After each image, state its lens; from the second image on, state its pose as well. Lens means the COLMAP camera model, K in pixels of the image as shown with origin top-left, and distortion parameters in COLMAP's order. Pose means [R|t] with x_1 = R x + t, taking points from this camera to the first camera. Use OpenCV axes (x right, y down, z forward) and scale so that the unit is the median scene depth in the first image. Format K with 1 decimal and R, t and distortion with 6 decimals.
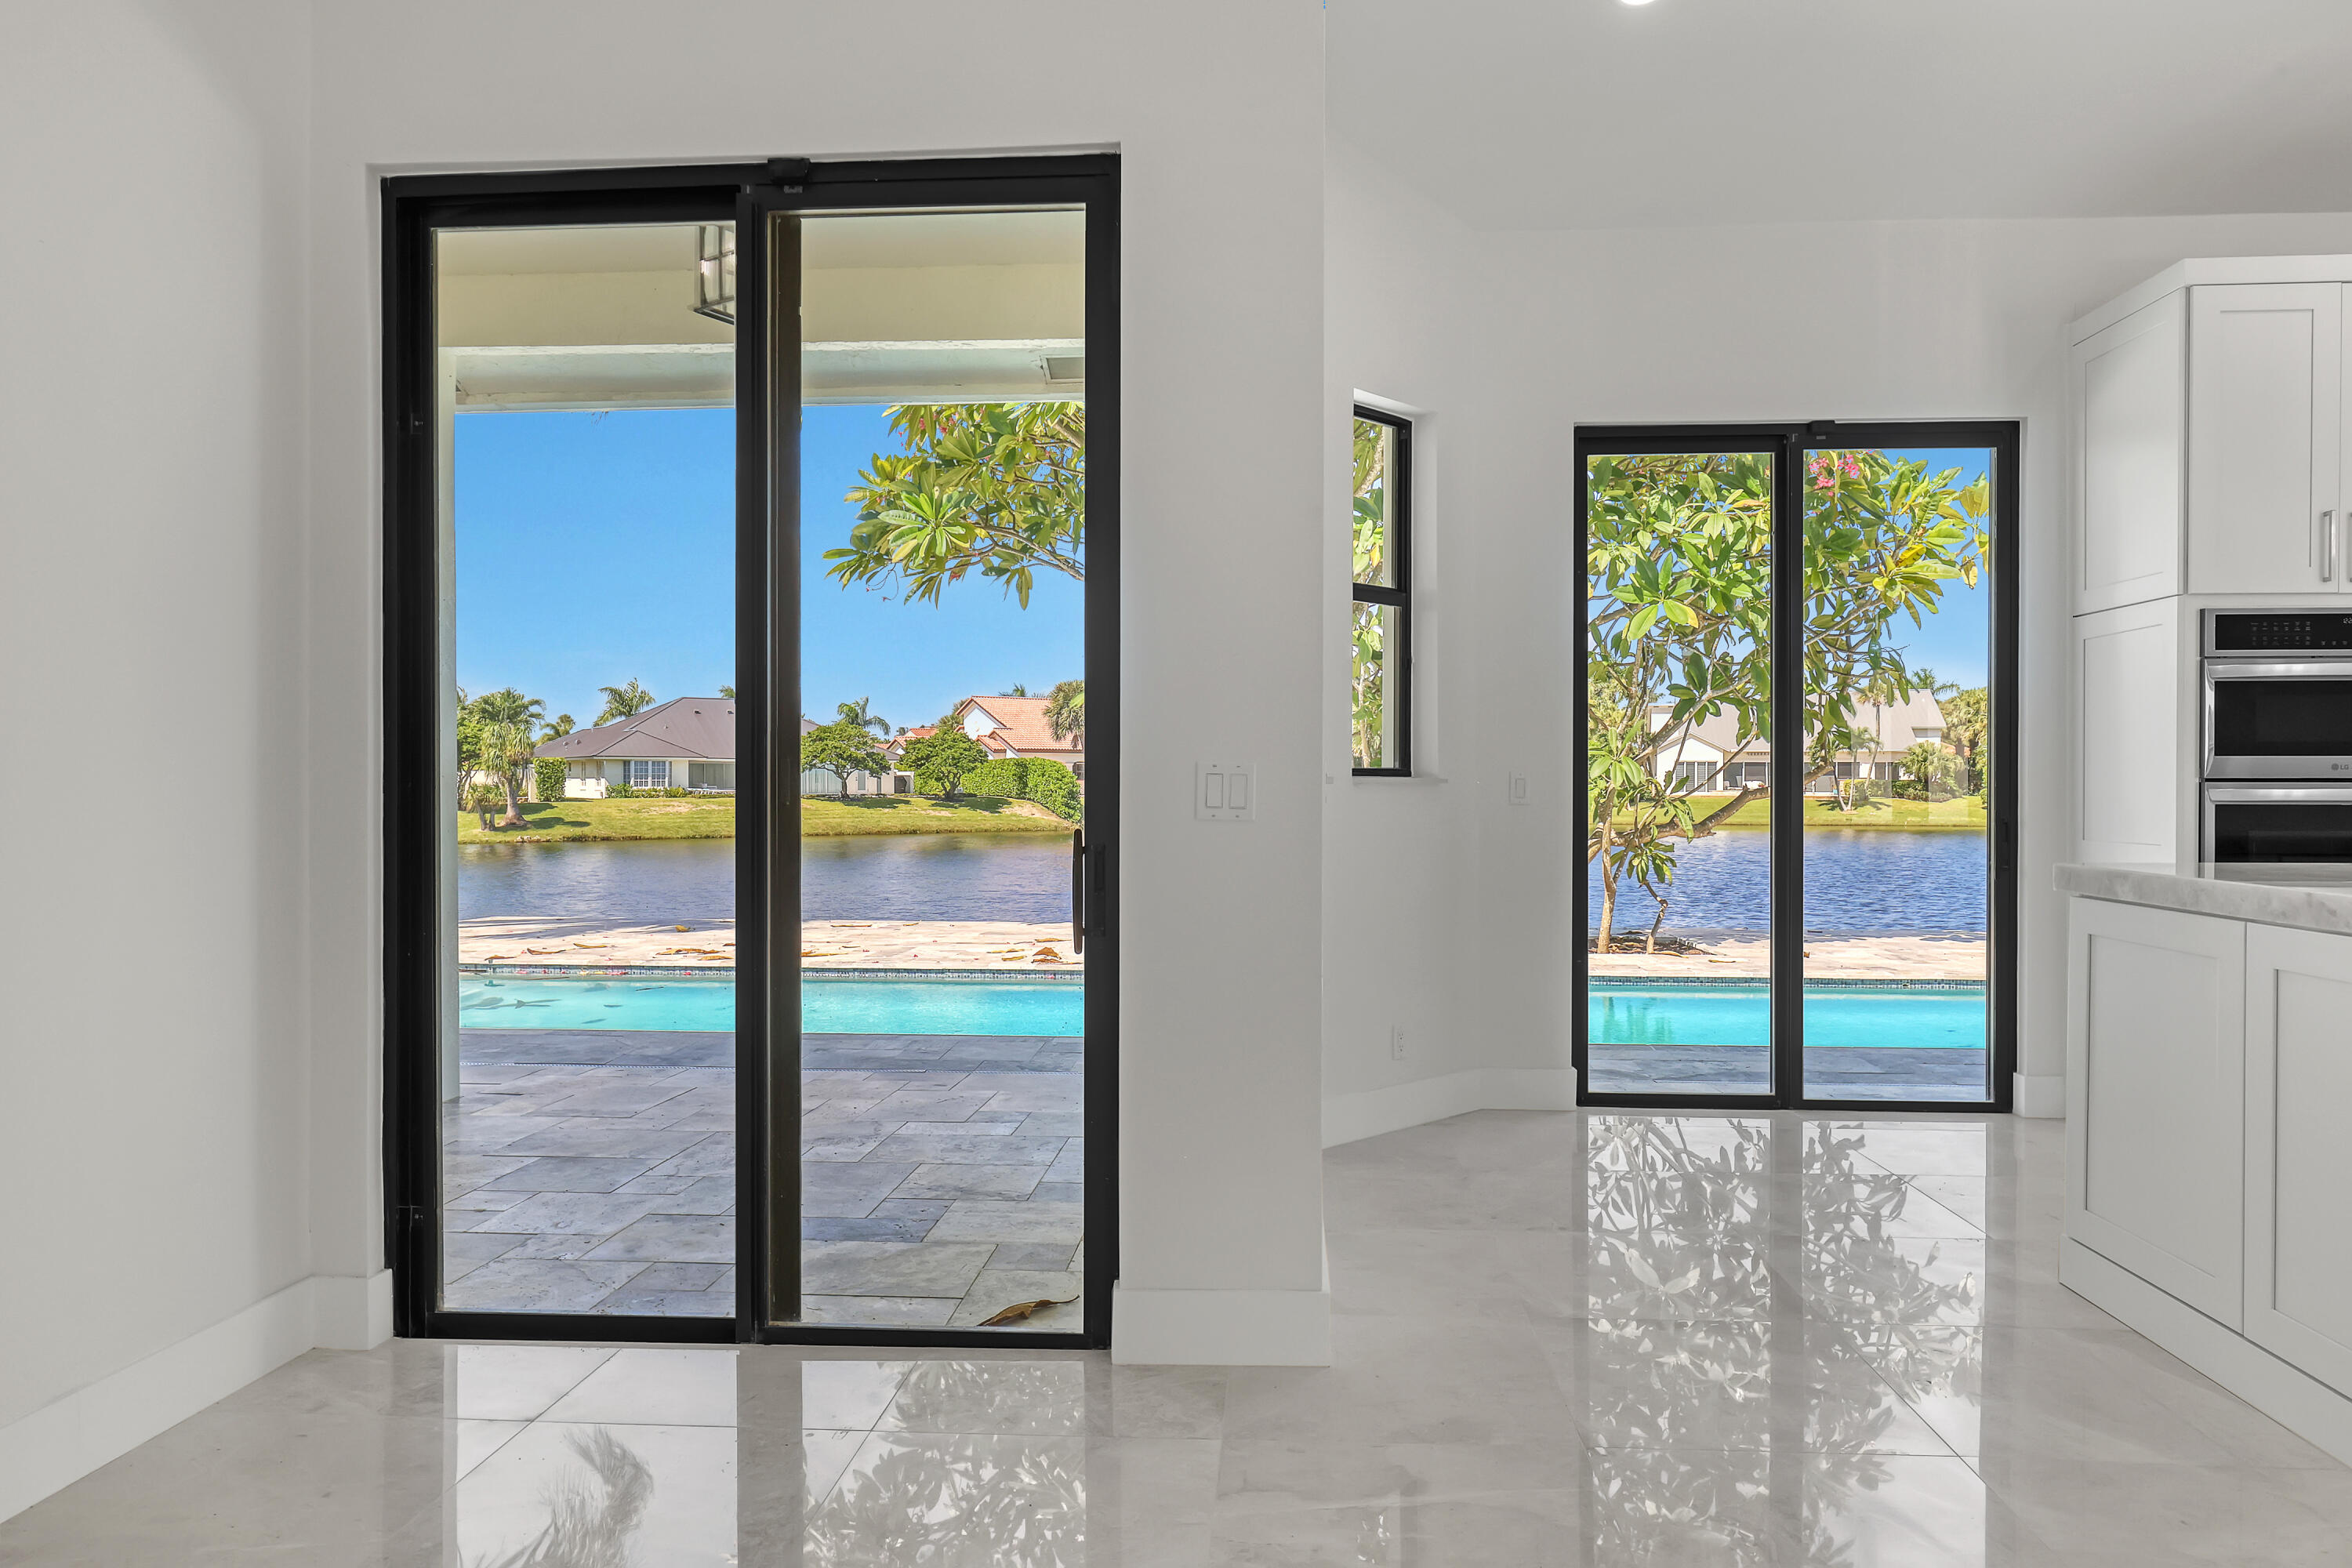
lens RADIAL K [[1465.3, 0, 1194.9], [0, 1465.3, 778.0], [0, 0, 1]] dist [-0.000174, -0.000579]
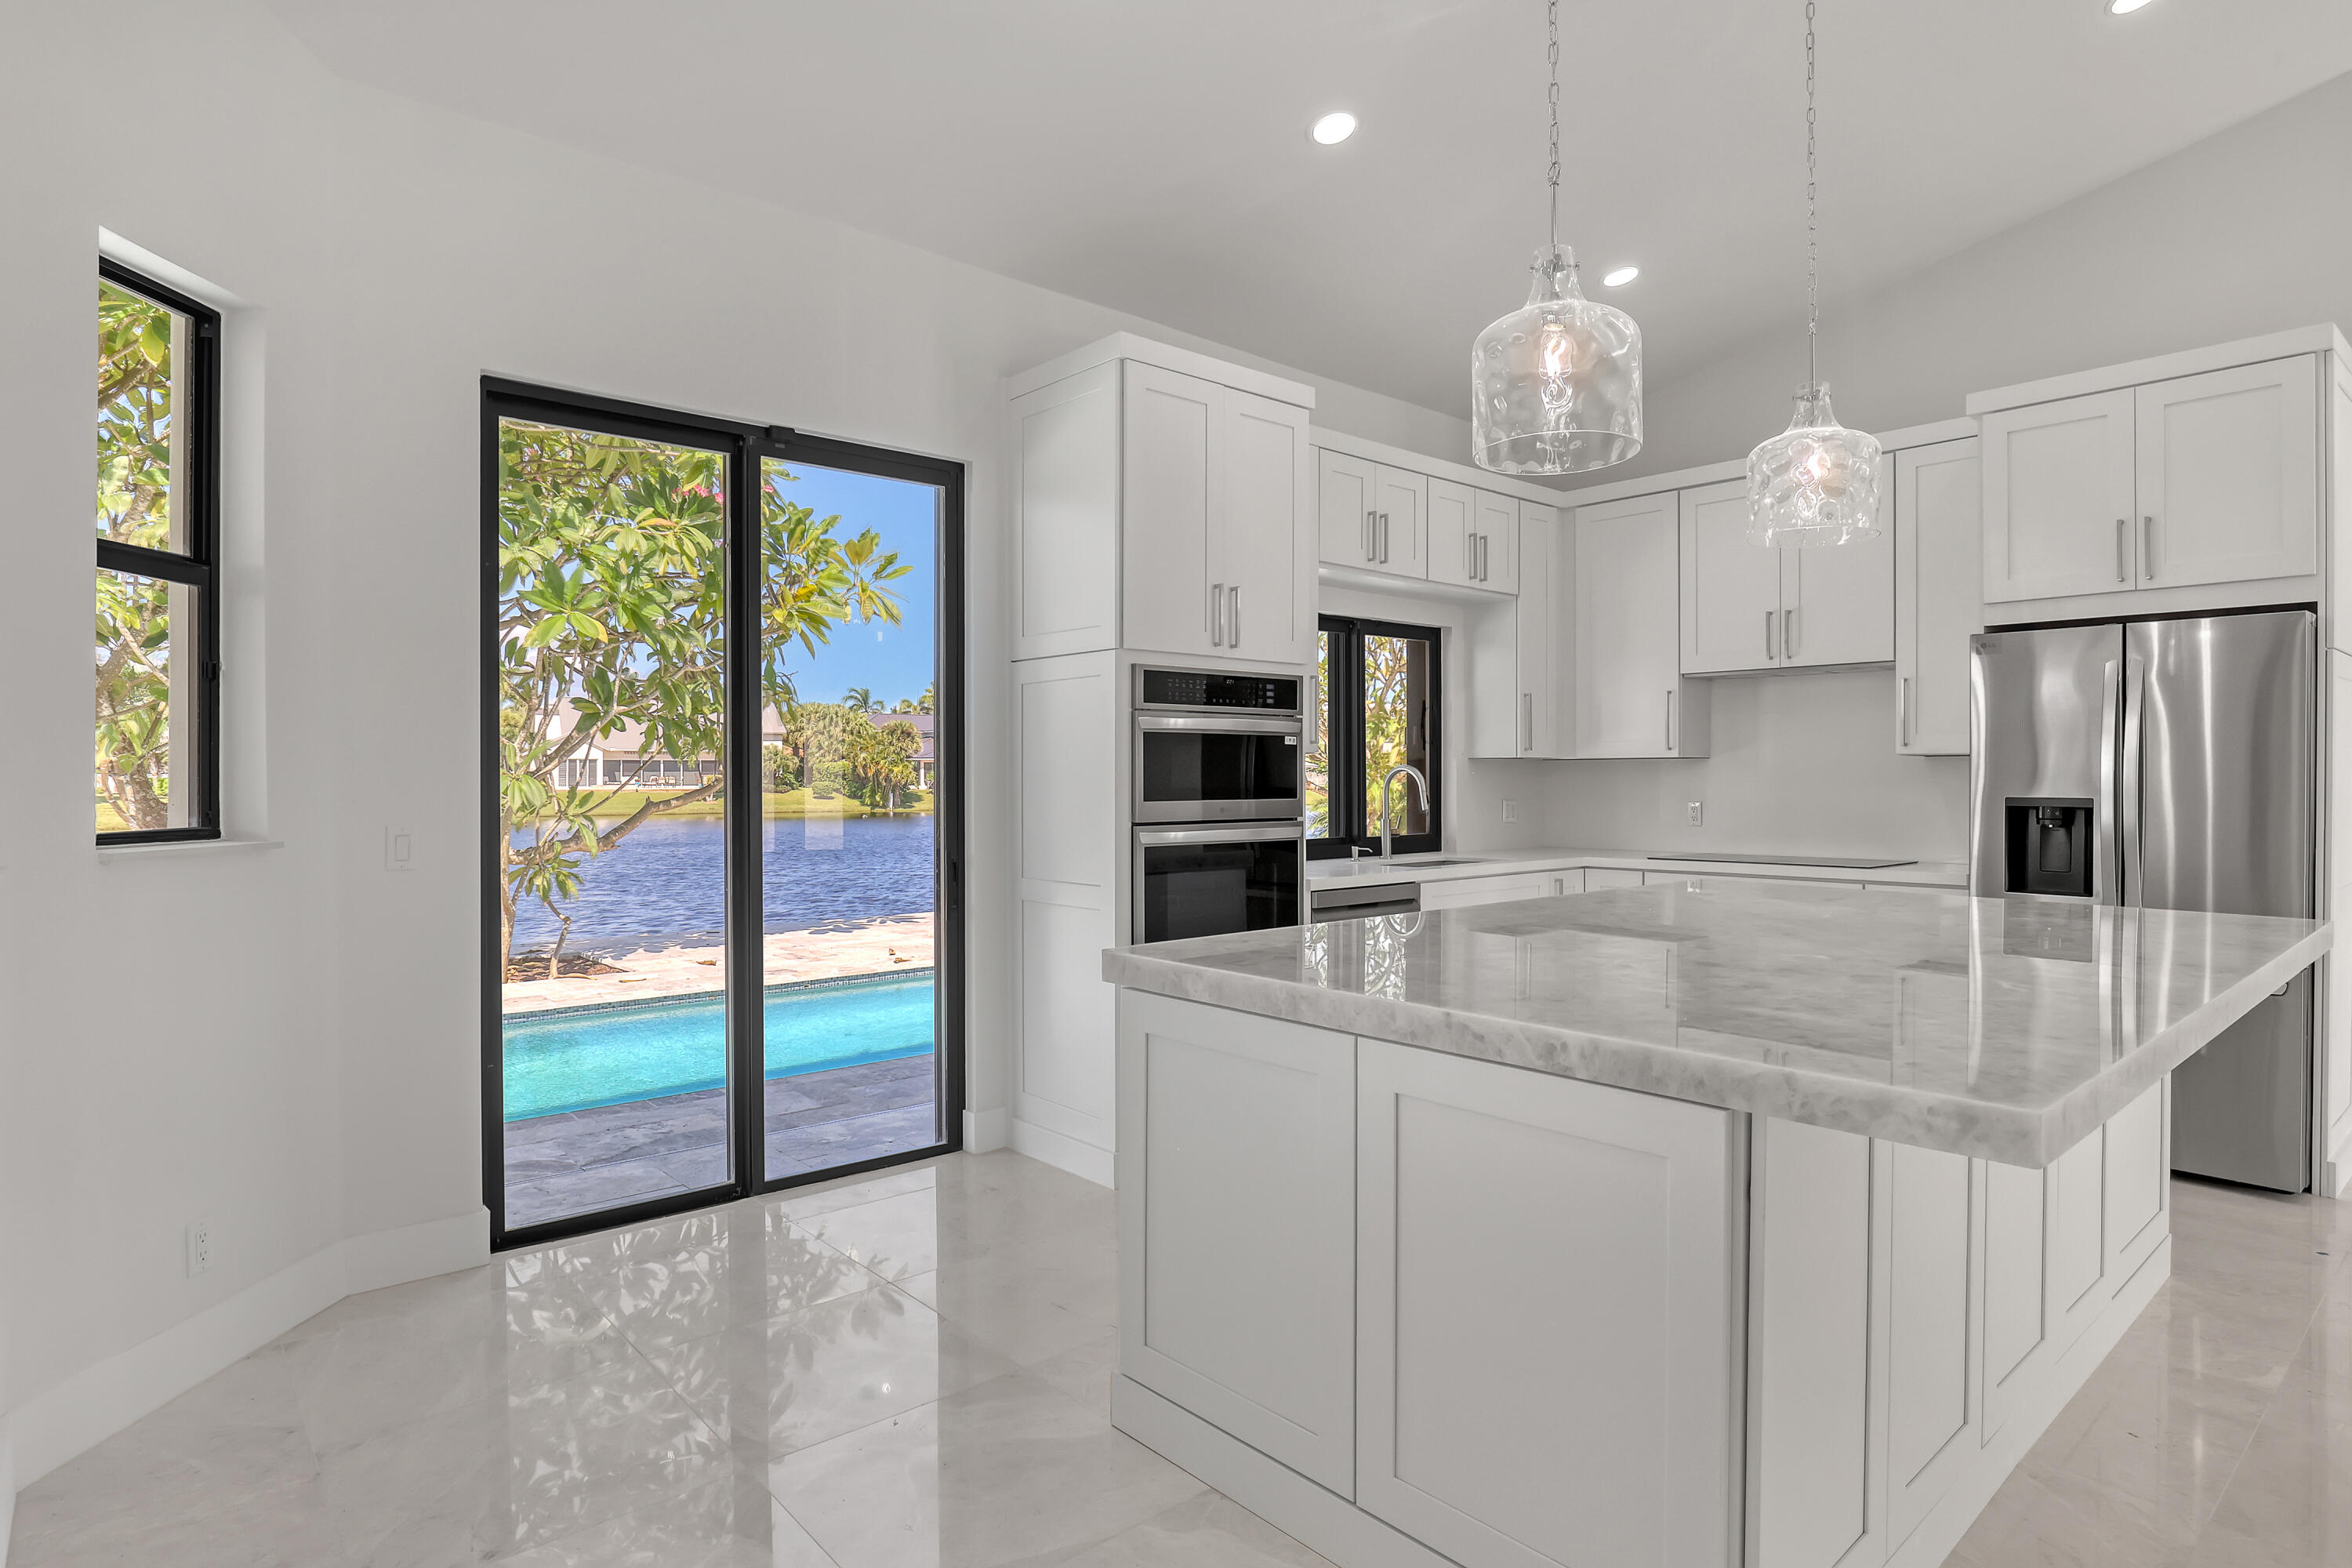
lens RADIAL K [[1238.4, 0, 1176.0], [0, 1238.4, 784.0], [0, 0, 1]] dist [-0.022056, 0.001161]
pose [[0.709238, -0.007311, 0.704931, 0.035389], [0.000627, 0.999952, 0.009739, -0.017481], [-0.704969, -0.006466, 0.709209, 0.161502]]
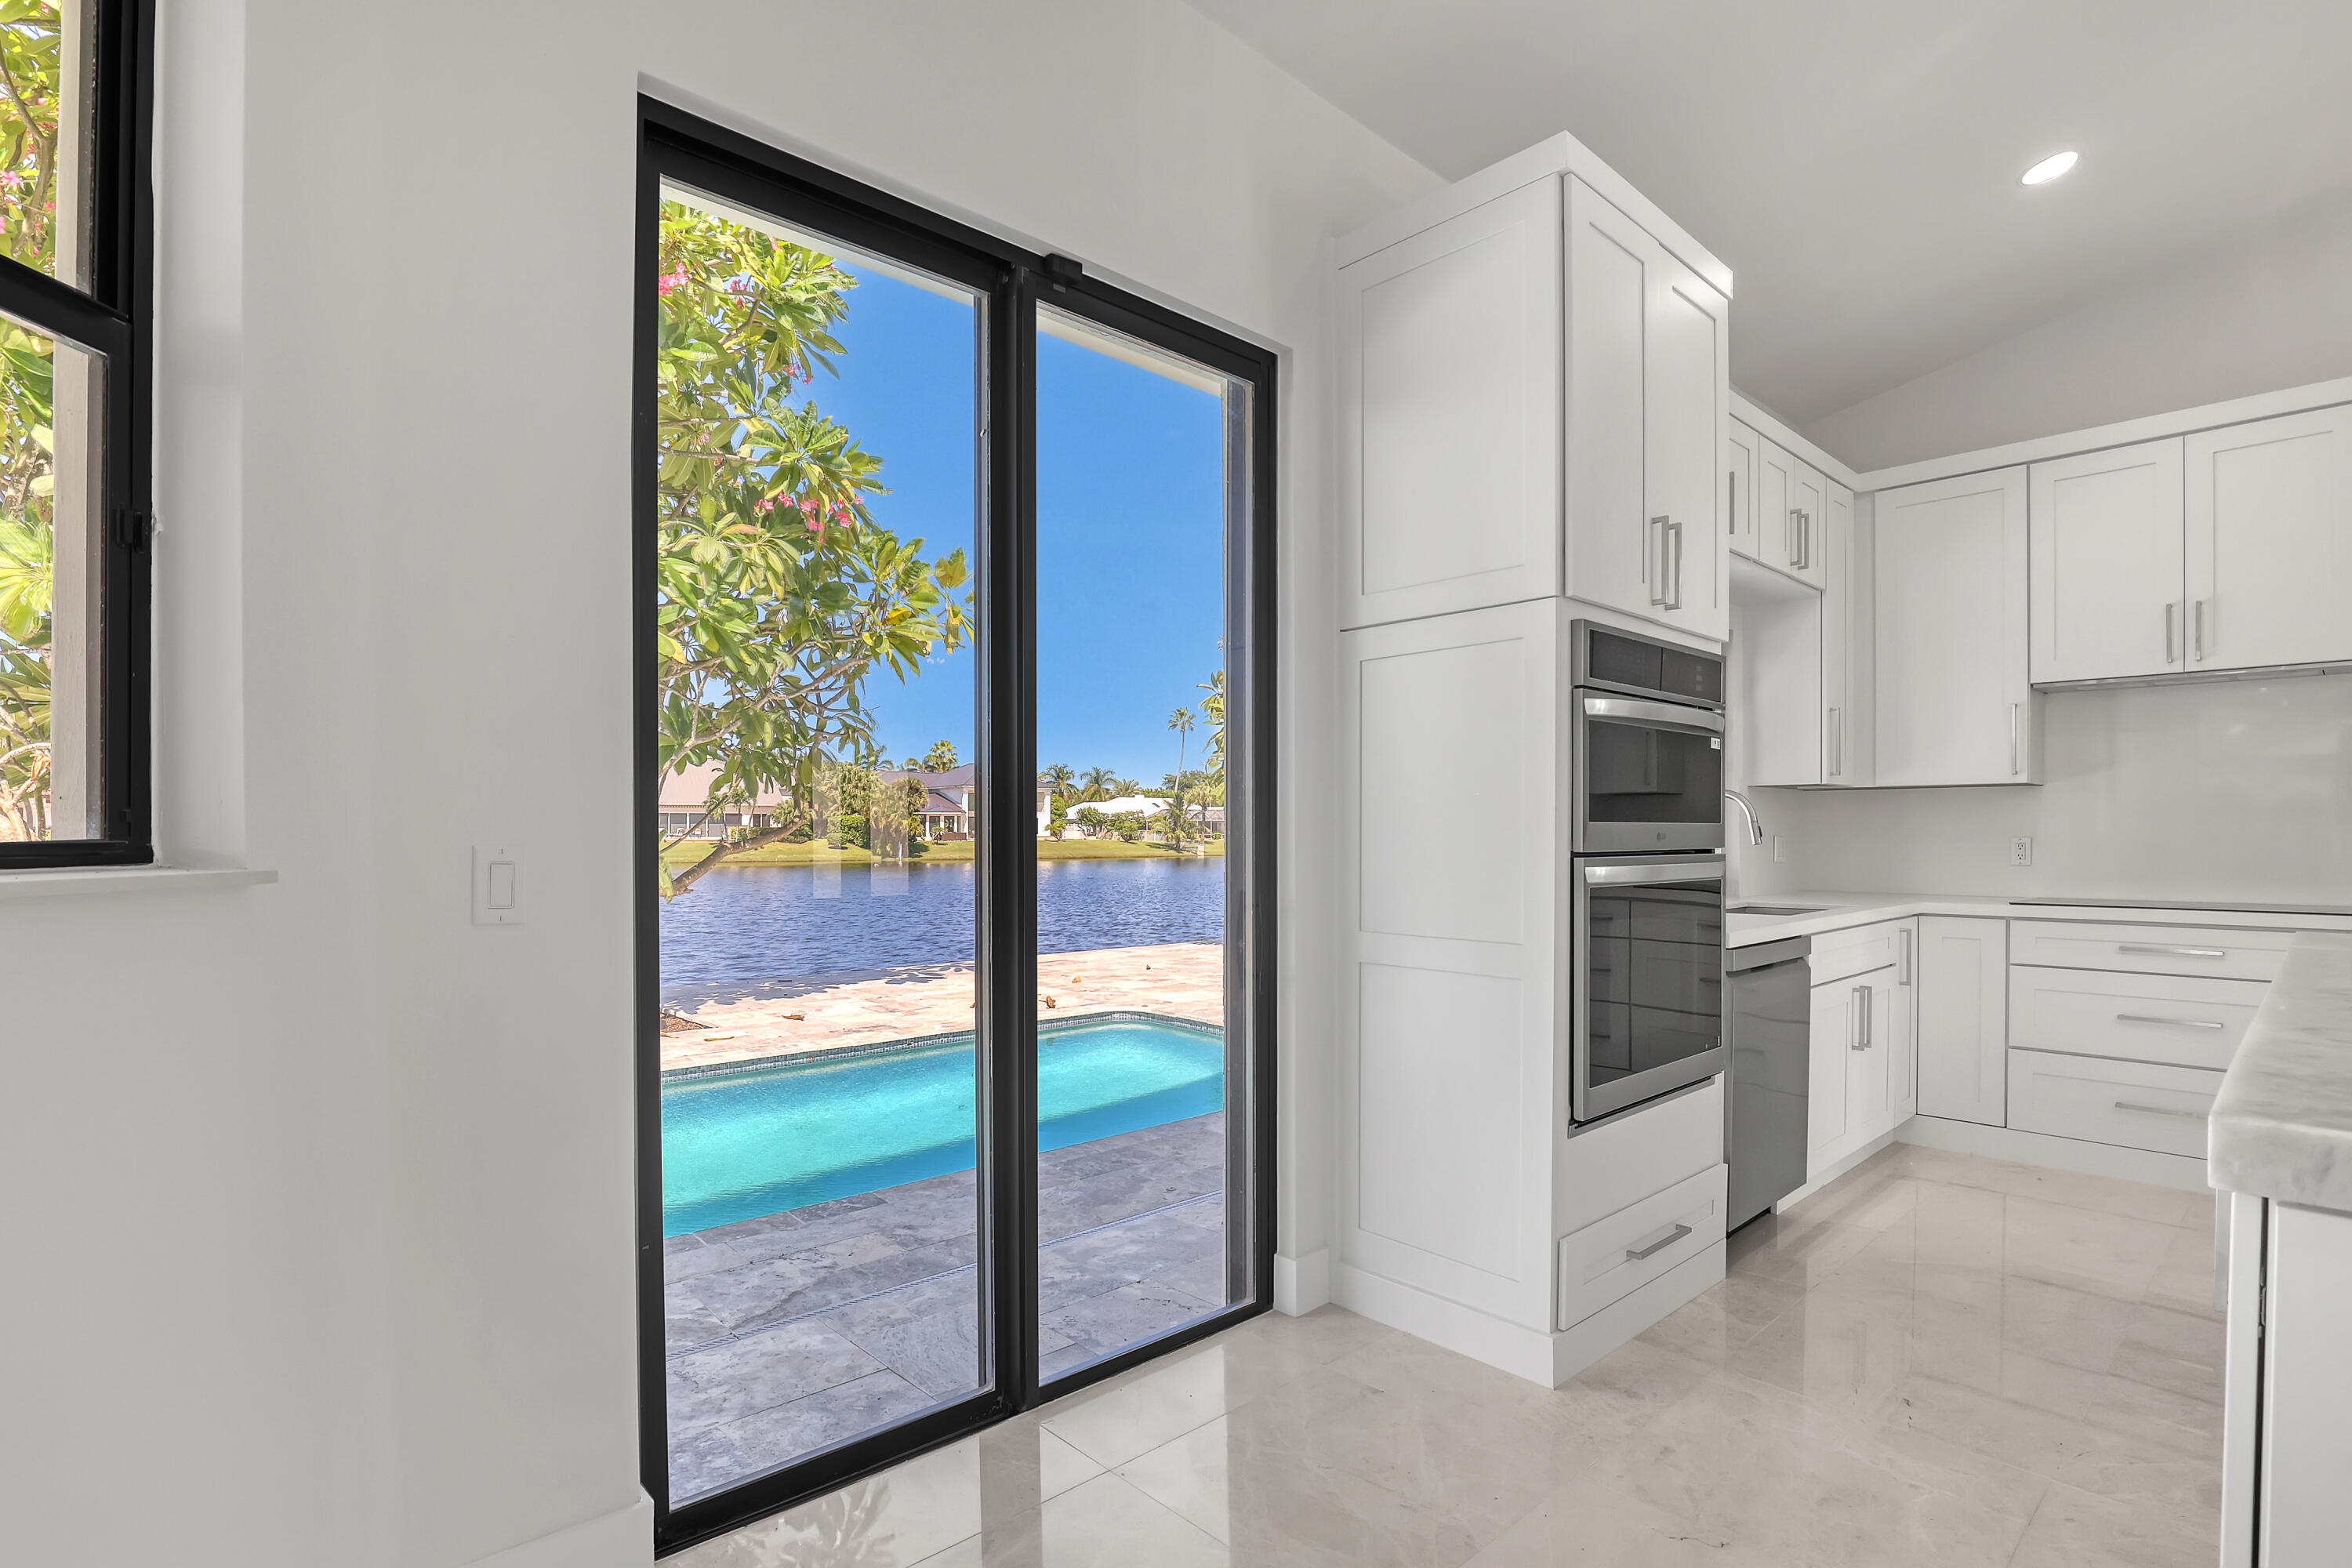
lens RADIAL K [[1119.3, 0, 1181.2], [0, 1119.3, 843.0], [0, 0, 1]] dist [-0.033678, 0.000468]
pose [[0.691176, -0.009743, 0.722621, 0.072076], [-0.001815, 0.999883, 0.015218, -0.005866], [-0.722684, -0.011830, 0.691077, 0.360990]]
